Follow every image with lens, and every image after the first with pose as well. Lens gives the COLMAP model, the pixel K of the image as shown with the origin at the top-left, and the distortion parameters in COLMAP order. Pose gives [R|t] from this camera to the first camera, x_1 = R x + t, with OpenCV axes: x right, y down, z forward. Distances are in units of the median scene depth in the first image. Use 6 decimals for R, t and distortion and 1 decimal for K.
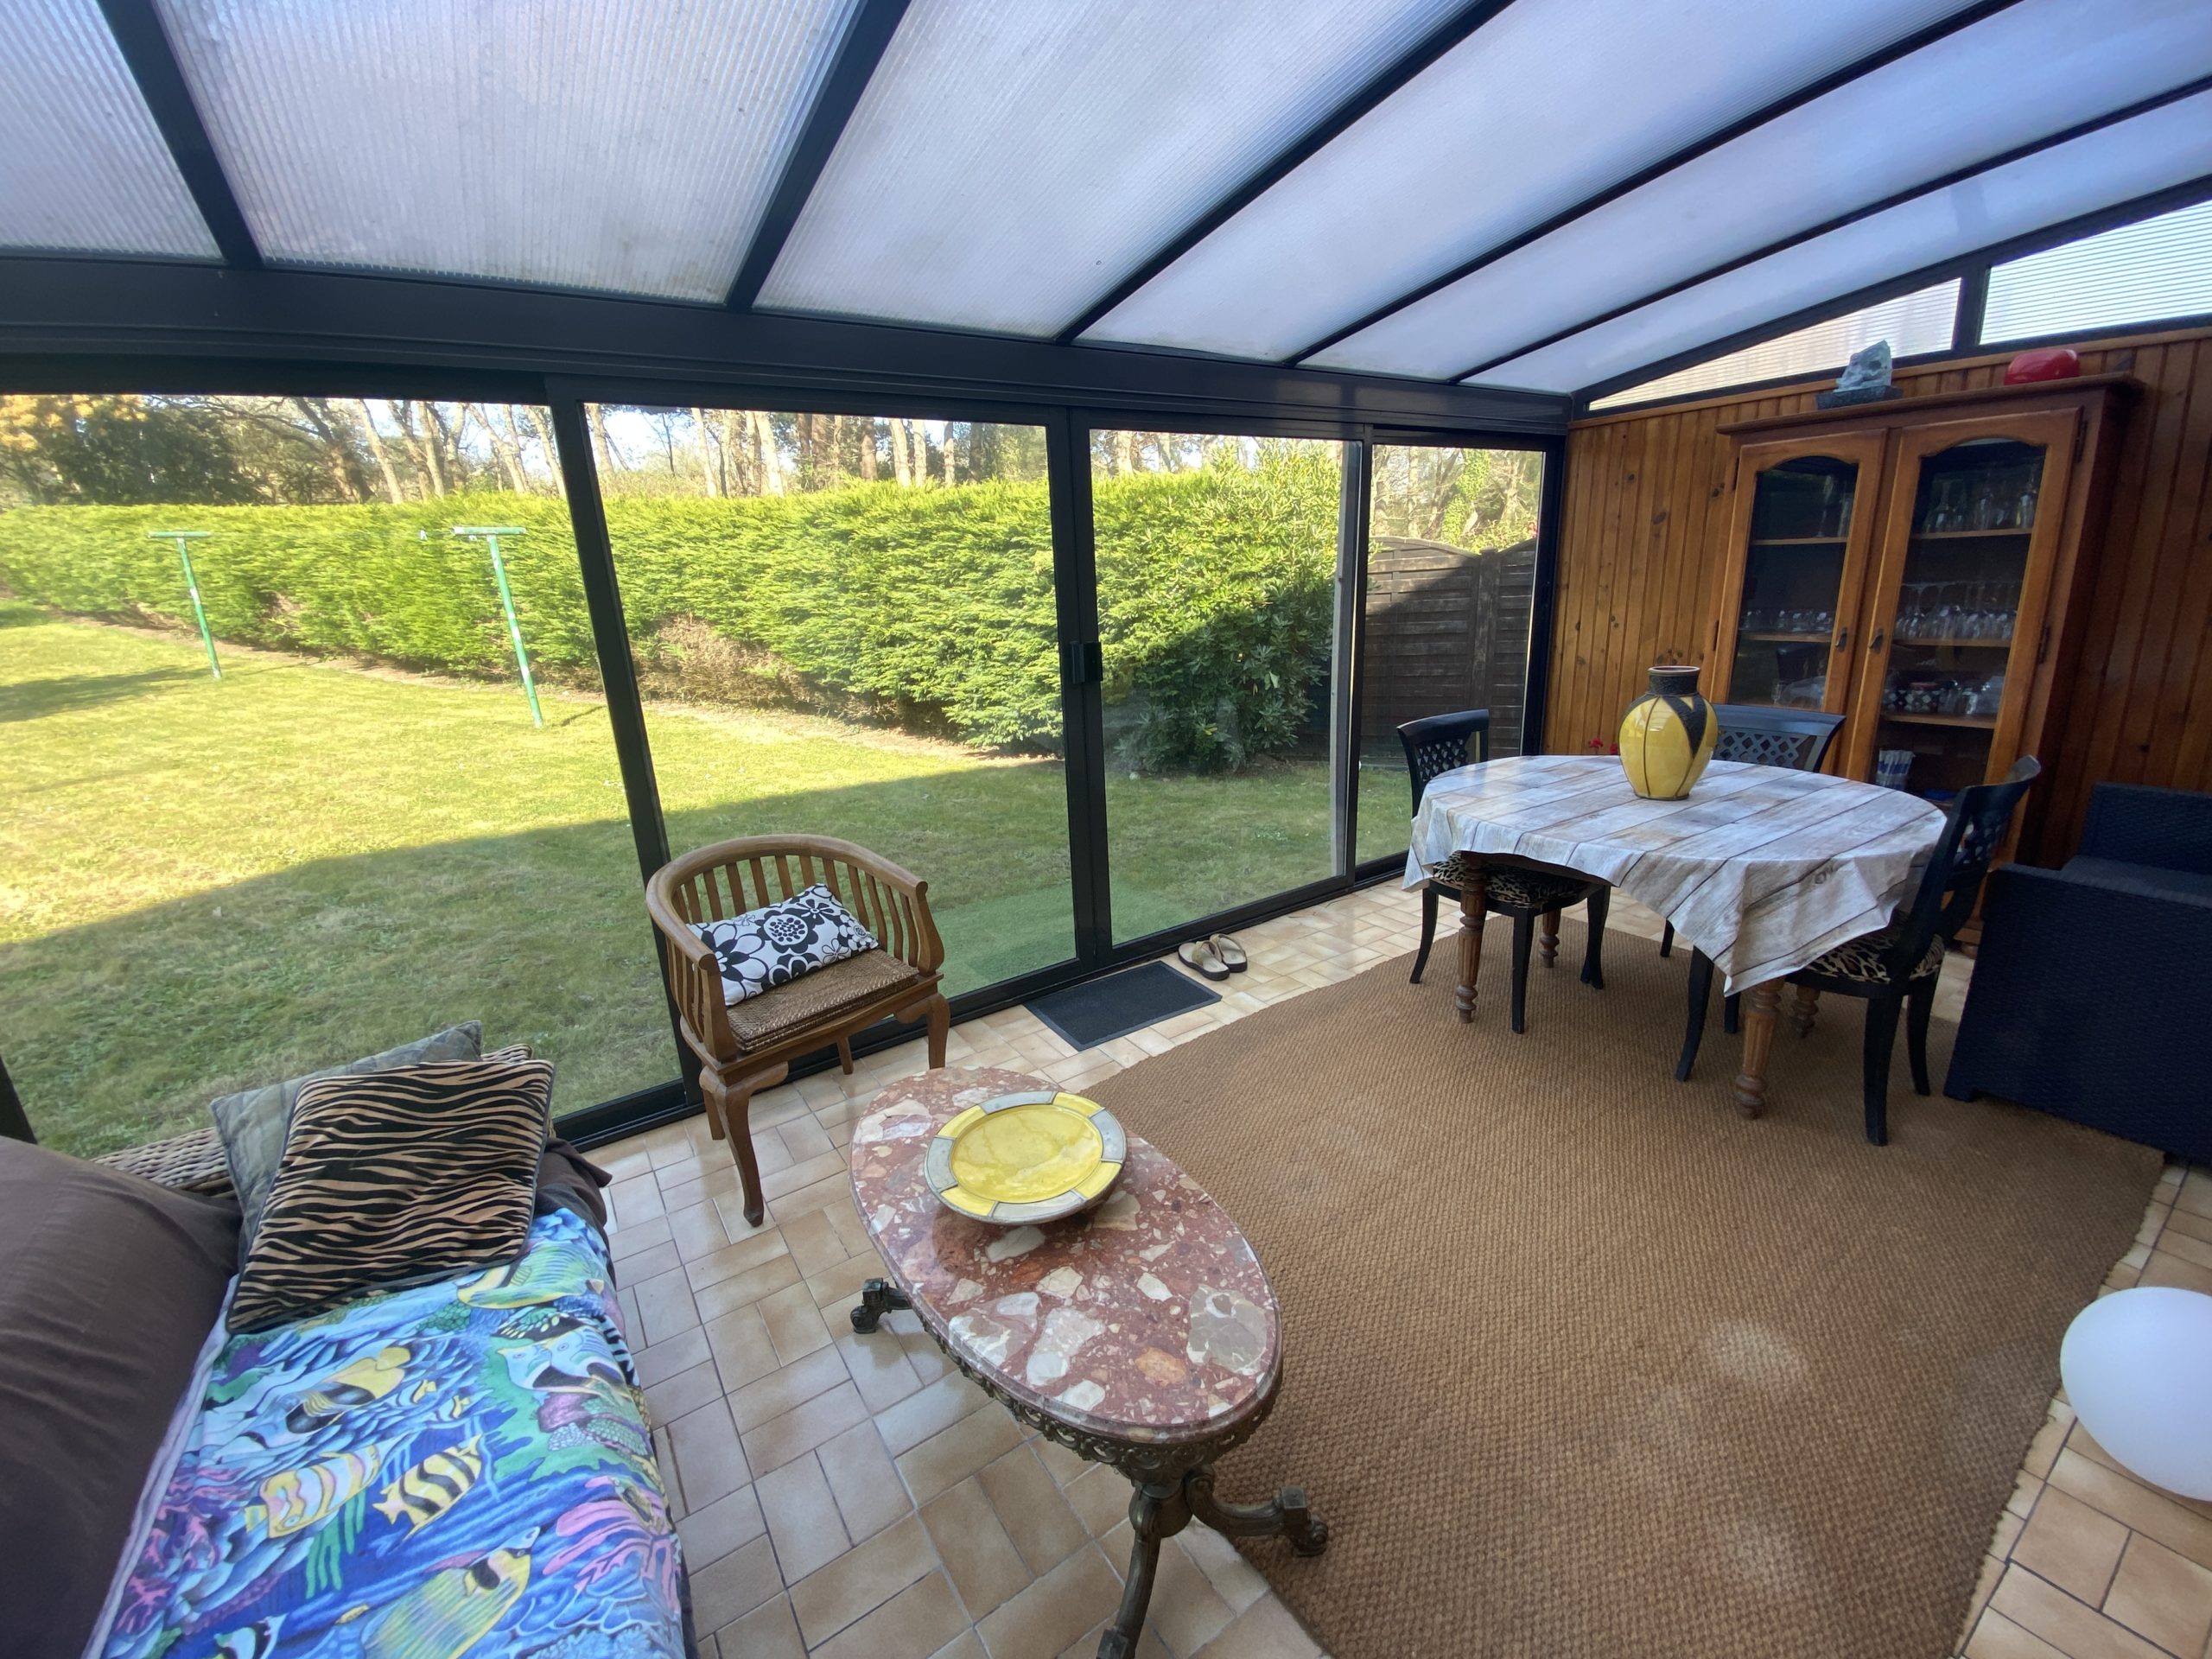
lens RADIAL K [[898.6, 0, 1113.9], [0, 898.6, 834.7], [0, 0, 1]] dist [-0.023058, -0.002232]
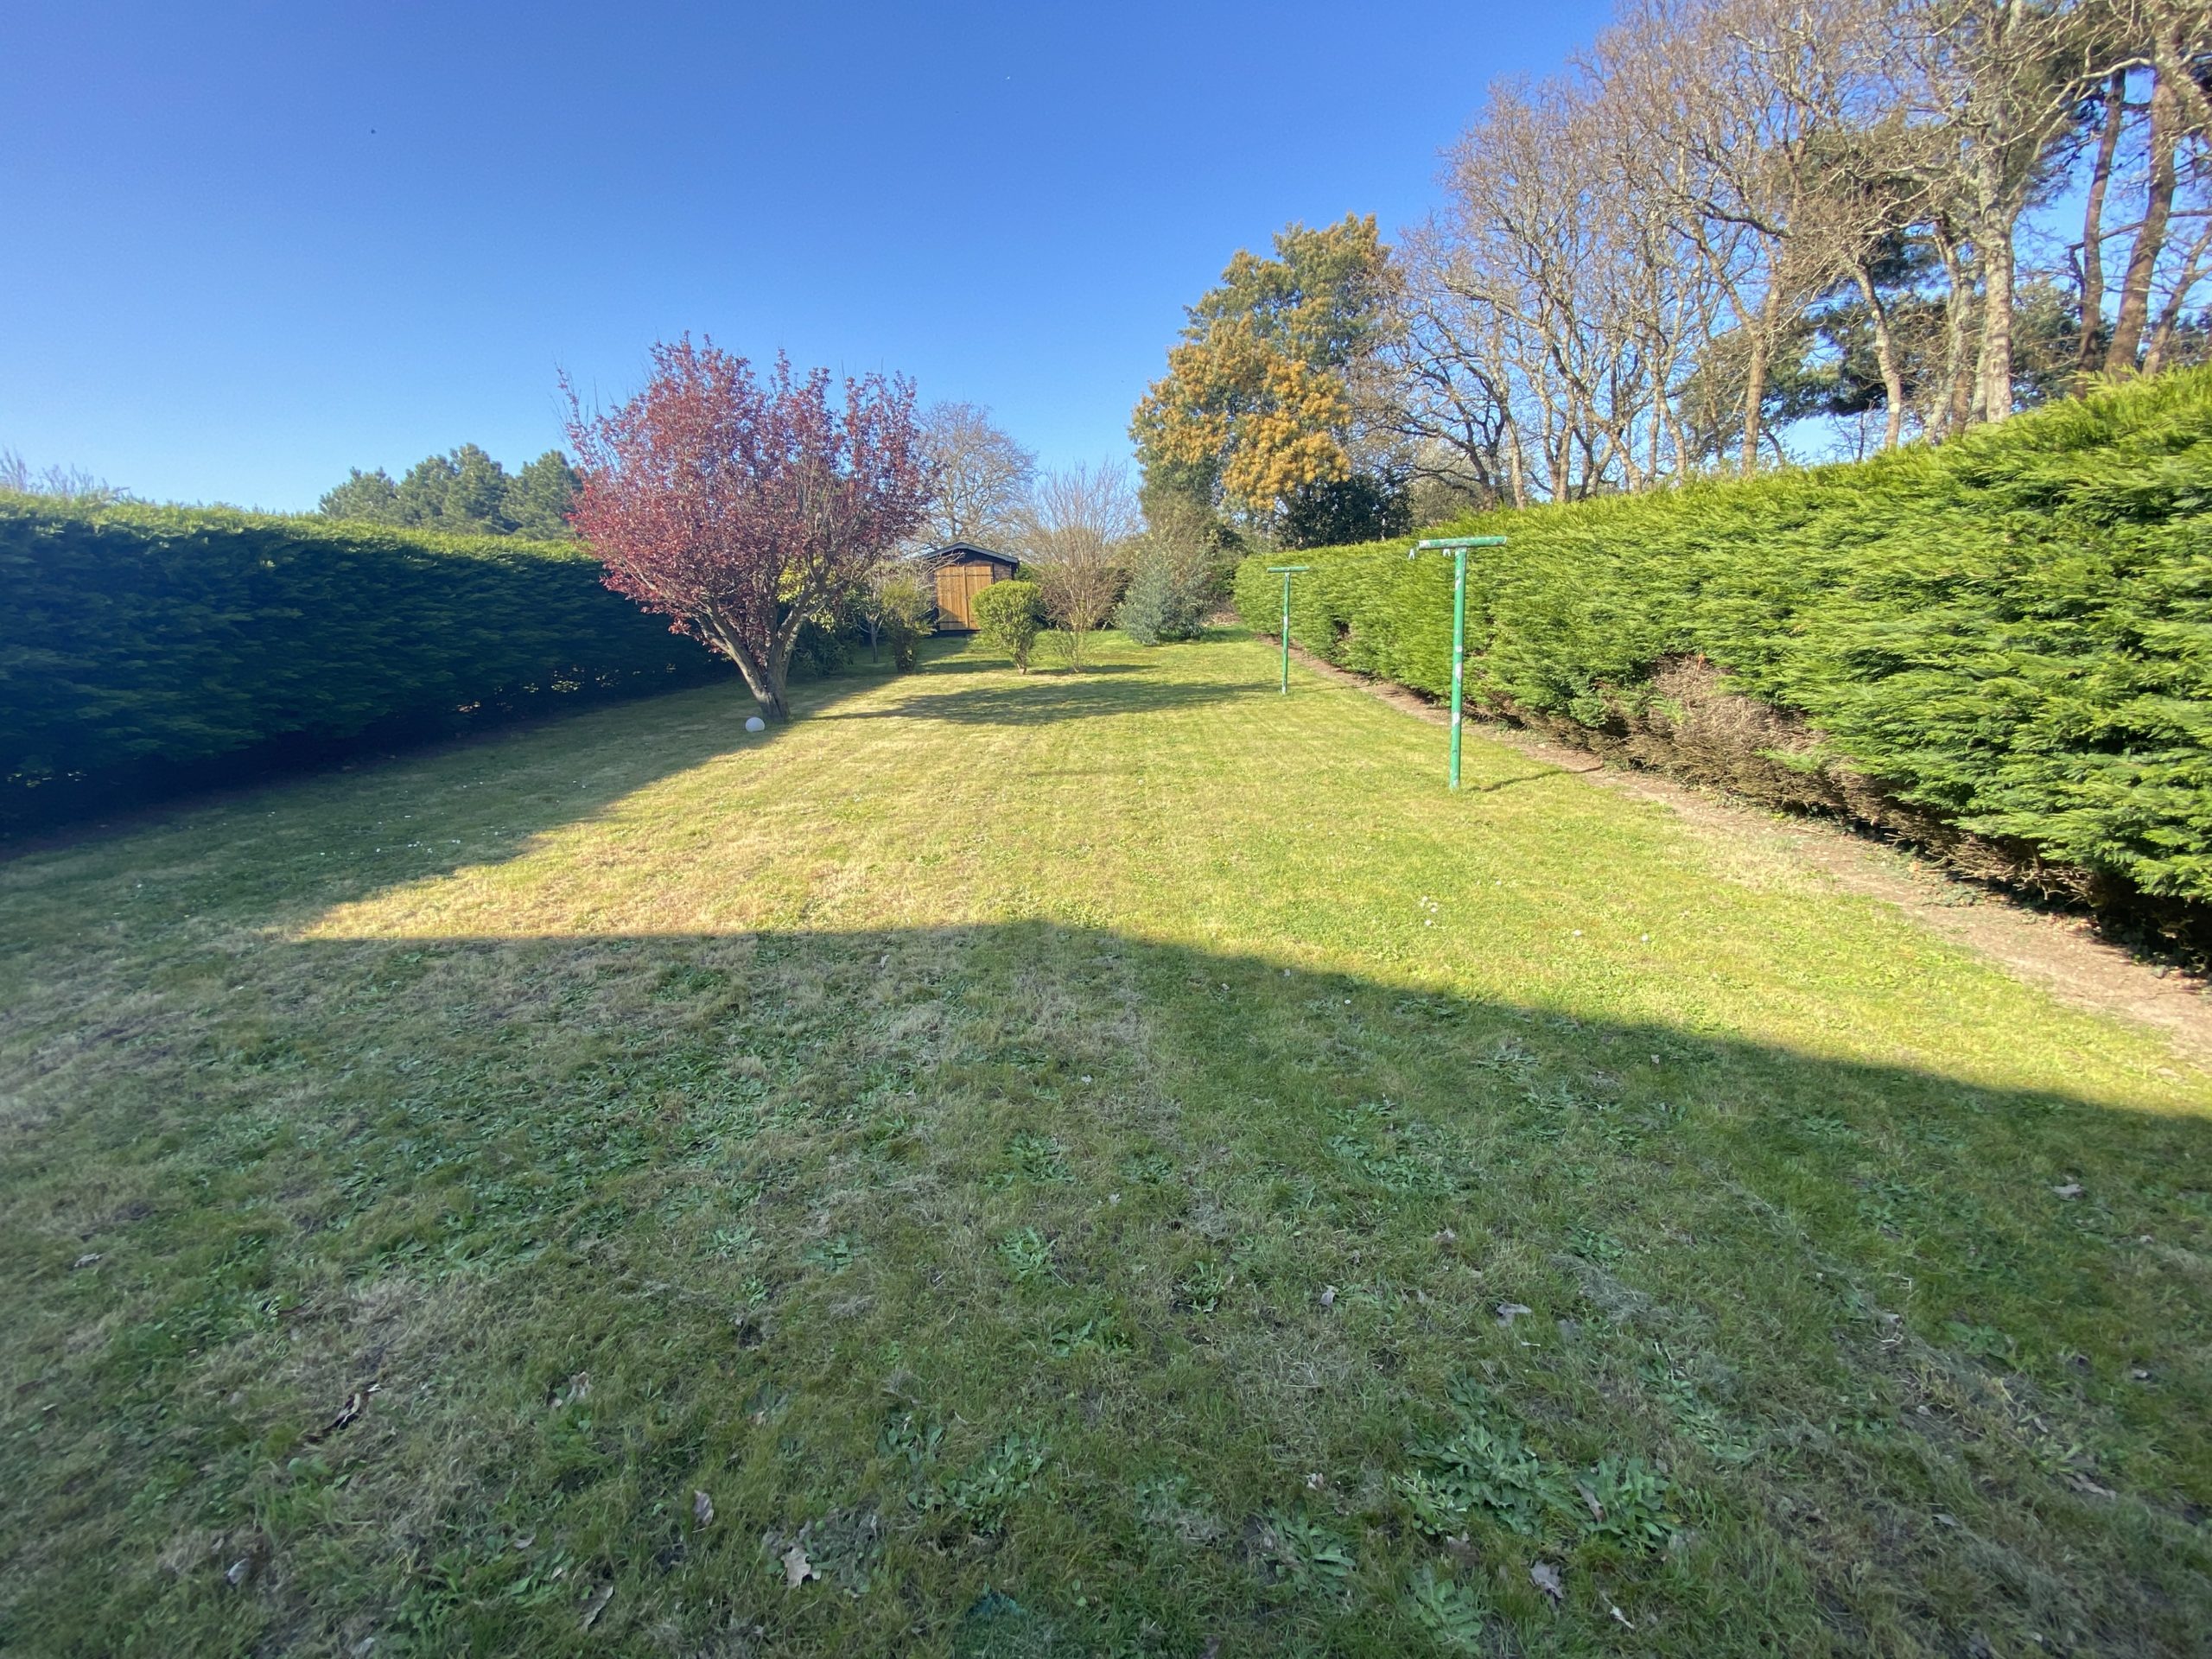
lens RADIAL K [[898.6, 0, 1090.5], [0, 898.6, 850.6], [0, 0, 1]] dist [-0.023058, -0.002232]
pose [[0.428202, 0.217831, -0.877036, -0.081563], [-0.235821, 0.963821, 0.124249, -0.096923], [0.872371, 0.153620, 0.464079, 0.379897]]
